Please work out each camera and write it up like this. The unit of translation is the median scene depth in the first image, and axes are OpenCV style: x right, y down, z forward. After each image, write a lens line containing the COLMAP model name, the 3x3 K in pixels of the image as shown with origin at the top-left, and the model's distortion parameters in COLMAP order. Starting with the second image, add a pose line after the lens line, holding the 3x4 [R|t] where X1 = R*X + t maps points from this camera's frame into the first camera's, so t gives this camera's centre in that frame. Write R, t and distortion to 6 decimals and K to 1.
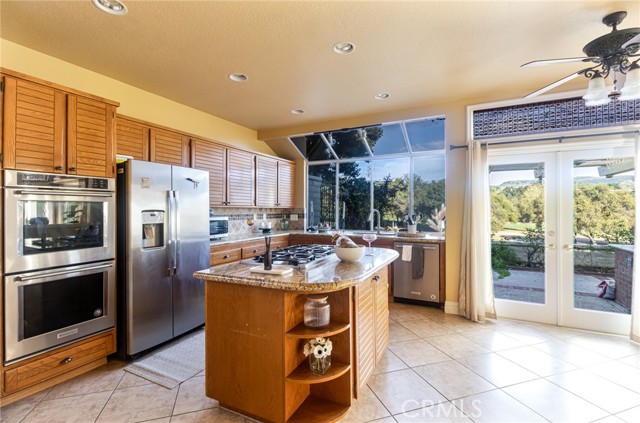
lens RADIAL K [[294.2, 0, 320.6], [0, 294.2, 208.6], [0, 0, 1]] dist [-0.000914, -0.002411]
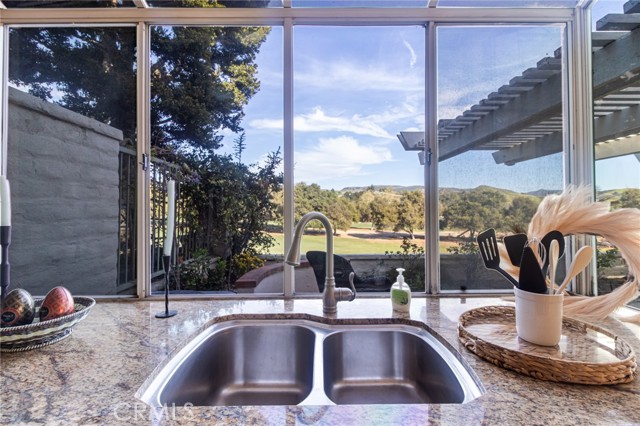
lens RADIAL K [[294.2, 0, 324.5], [0, 294.2, 209.8], [0, 0, 1]] dist [-0.000914, -0.002411]
pose [[0.881748, -0.006452, 0.471677, 0.115514], [0.008628, 0.999960, -0.002449, 0.003858], [-0.471642, 0.006229, 0.881768, 1.147185]]
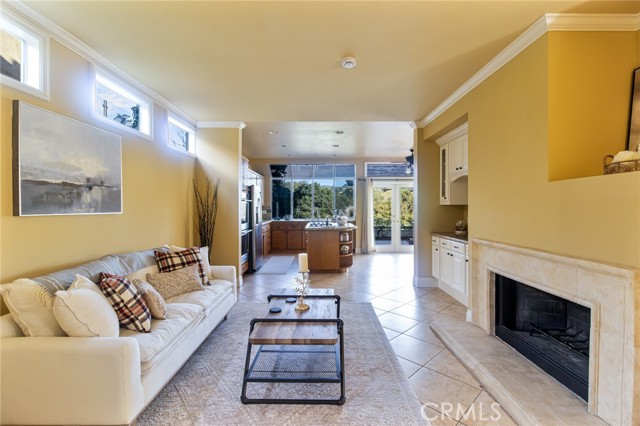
lens RADIAL K [[294.2, 0, 322.6], [0, 294.2, 211.3], [0, 0, 1]] dist [-0.000914, -0.002411]
pose [[0.886150, -0.005434, 0.463366, -0.893155], [-0.002146, 0.999872, 0.015831, 0.001817], [-0.463393, -0.015023, 0.886026, -0.921099]]
